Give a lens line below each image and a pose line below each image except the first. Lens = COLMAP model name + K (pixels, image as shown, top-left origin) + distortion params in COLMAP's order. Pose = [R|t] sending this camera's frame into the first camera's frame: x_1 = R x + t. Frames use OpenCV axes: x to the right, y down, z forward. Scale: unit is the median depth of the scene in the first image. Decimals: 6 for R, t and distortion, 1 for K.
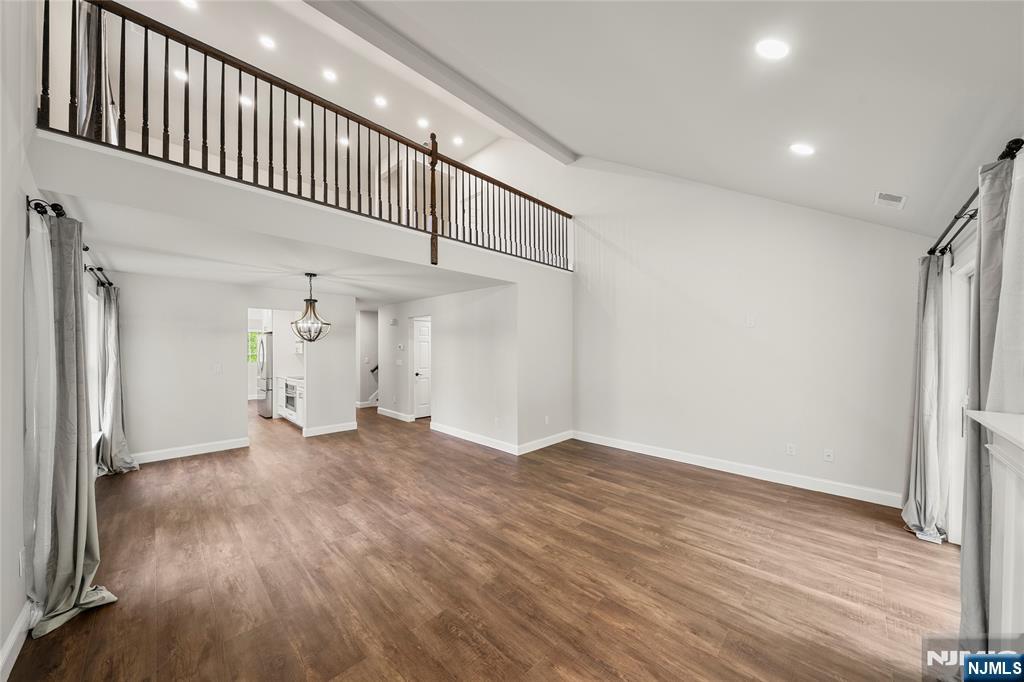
lens RADIAL K [[352.1, 0, 510.0], [0, 352.1, 345.4], [0, 0, 1]] dist [-0.004300, -0.000205]
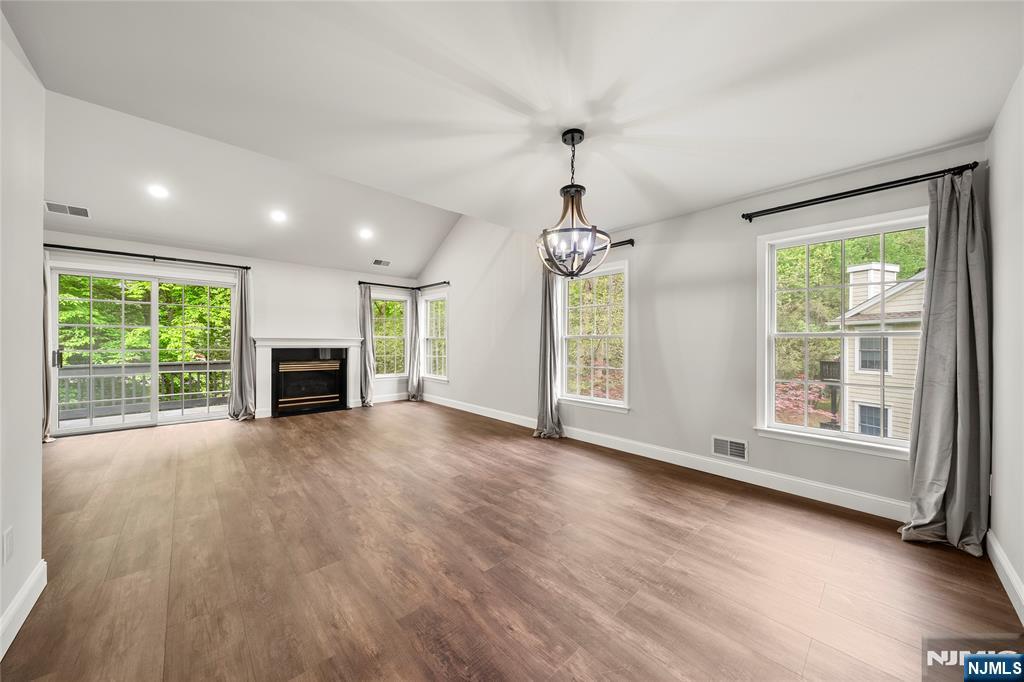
lens RADIAL K [[352.1, 0, 510.0], [0, 352.1, 345.4], [0, 0, 1]] dist [-0.004300, -0.000205]
pose [[-0.999038, -0.007776, 0.043166, -0.646566], [-0.007591, 0.999961, 0.004451, 0.099949], [-0.043199, 0.004119, -0.999058, 1.896323]]
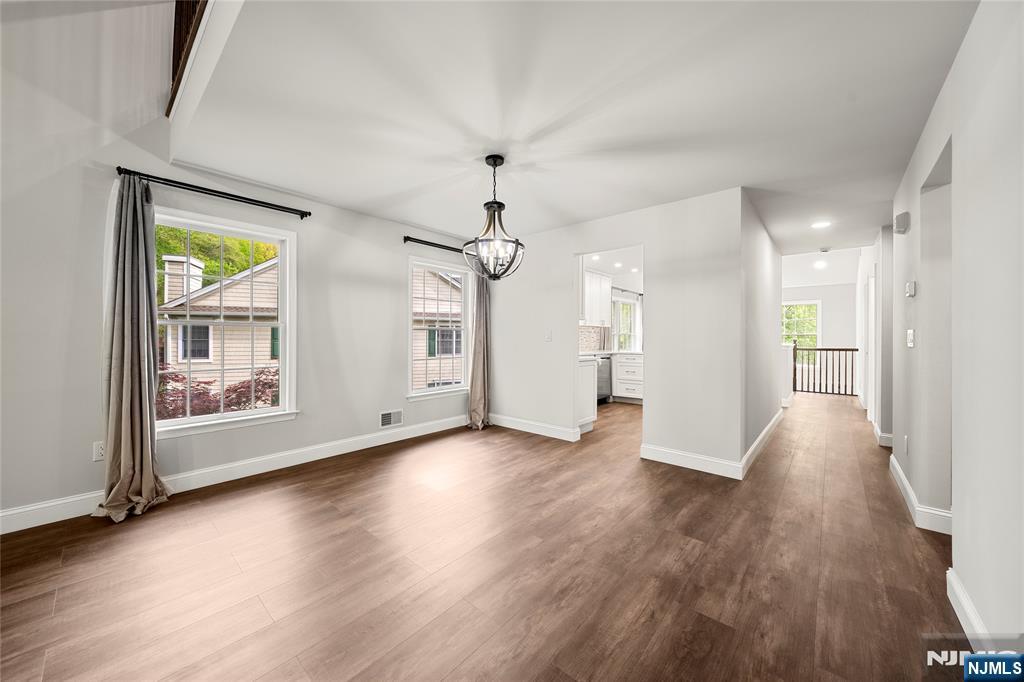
lens RADIAL K [[367.6, 0, 512.0], [0, 367.6, 341.0], [0, 0, 1]] dist [-0.001728, -0.000093]
pose [[0.063415, 0.012654, -0.997907, 0.019202], [0.000452, 0.999919, 0.012709, 0.102590], [0.997987, -0.001257, 0.063405, 1.277661]]
